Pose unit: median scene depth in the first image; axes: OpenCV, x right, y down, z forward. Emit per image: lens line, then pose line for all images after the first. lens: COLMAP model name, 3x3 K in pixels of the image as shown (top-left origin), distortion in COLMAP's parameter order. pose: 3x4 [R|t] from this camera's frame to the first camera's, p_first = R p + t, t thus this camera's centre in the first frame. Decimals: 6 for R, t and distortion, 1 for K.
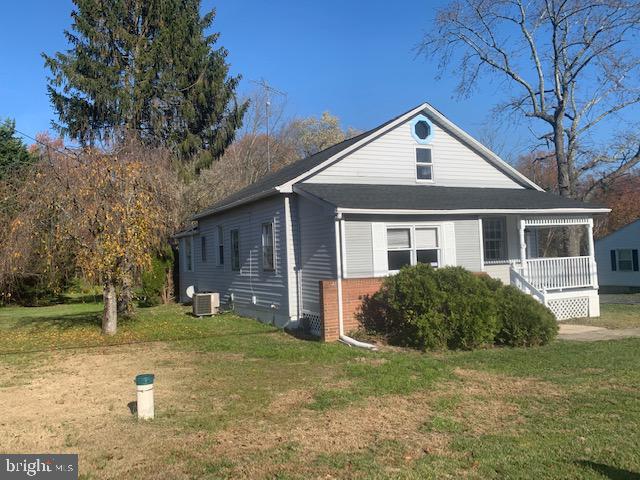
lens RADIAL K [[535.2, 0, 320.0], [0, 535.2, 240.0], [0, 0, 1]] dist [-0.001510, 0.000018]
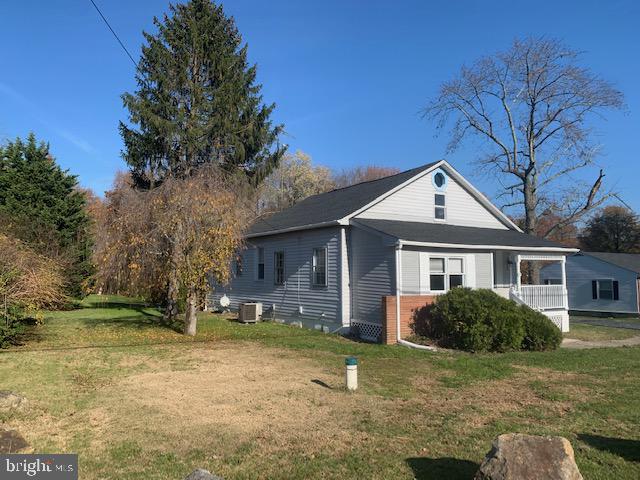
lens RADIAL K [[476.8, 0, 320.0], [0, 476.8, 240.0], [0, 0, 1]] dist [0.005407, -0.004527]
pose [[0.993467, 0.048583, 0.103257, -0.223092], [-0.044111, 0.998005, -0.045161, 0.000356], [-0.105246, 0.040311, 0.993629, -0.100933]]
